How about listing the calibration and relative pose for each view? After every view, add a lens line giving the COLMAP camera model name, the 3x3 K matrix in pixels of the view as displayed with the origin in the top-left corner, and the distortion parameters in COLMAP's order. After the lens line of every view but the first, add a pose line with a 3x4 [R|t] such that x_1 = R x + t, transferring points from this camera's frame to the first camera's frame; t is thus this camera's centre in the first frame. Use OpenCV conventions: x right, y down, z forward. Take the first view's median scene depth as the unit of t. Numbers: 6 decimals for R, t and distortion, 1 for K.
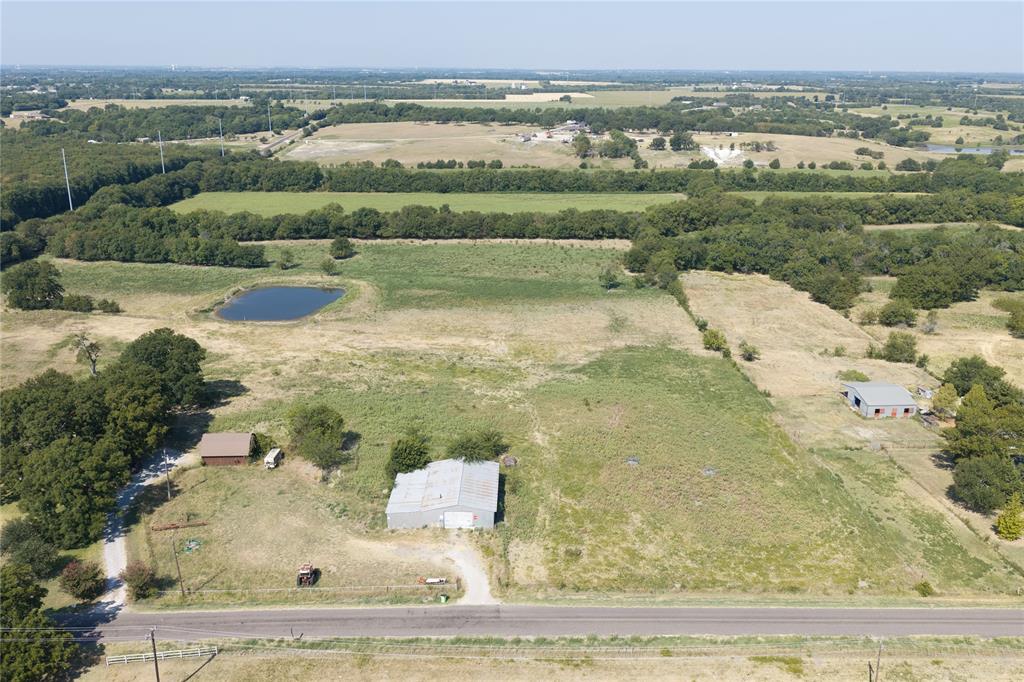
lens RADIAL K [[843.0, 0, 512.3], [0, 843.0, 341.0], [0, 0, 1]] dist [0.023117, -0.030774]
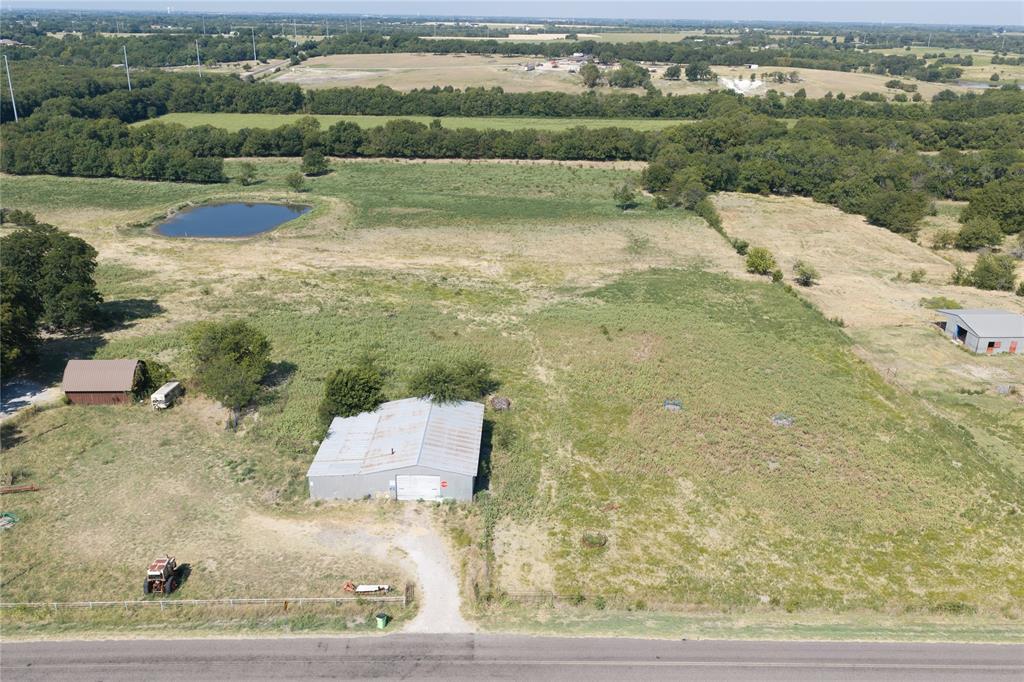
lens RADIAL K [[843.0, 0, 512.0], [0, 843.0, 342.7], [0, 0, 1]] dist [0.023117, -0.030774]
pose [[0.999942, 0.010726, -0.001259, 0.004704], [-0.010640, 0.998425, 0.055087, 0.035386], [0.001848, -0.055070, 0.998481, 0.198414]]
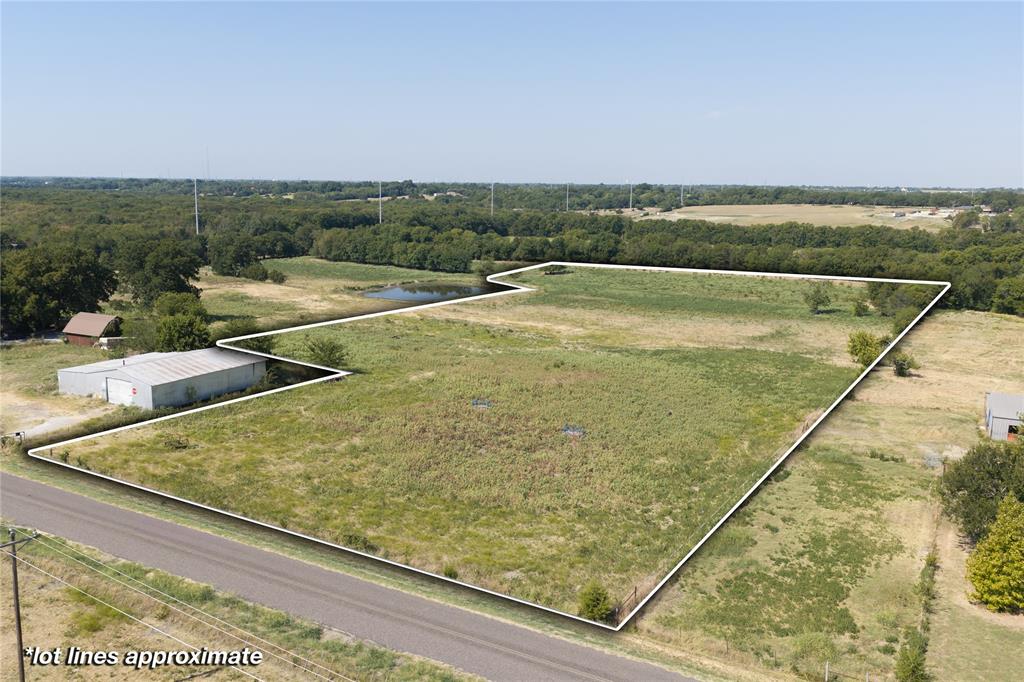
lens RADIAL K [[843.0, 0, 513.2], [0, 843.0, 341.0], [0, 0, 1]] dist [0.023117, -0.030774]
pose [[0.874107, 0.094986, -0.476356, 0.323550], [-0.157836, 0.983018, -0.093613, 0.103376], [0.459374, 0.157014, 0.874255, 0.288779]]
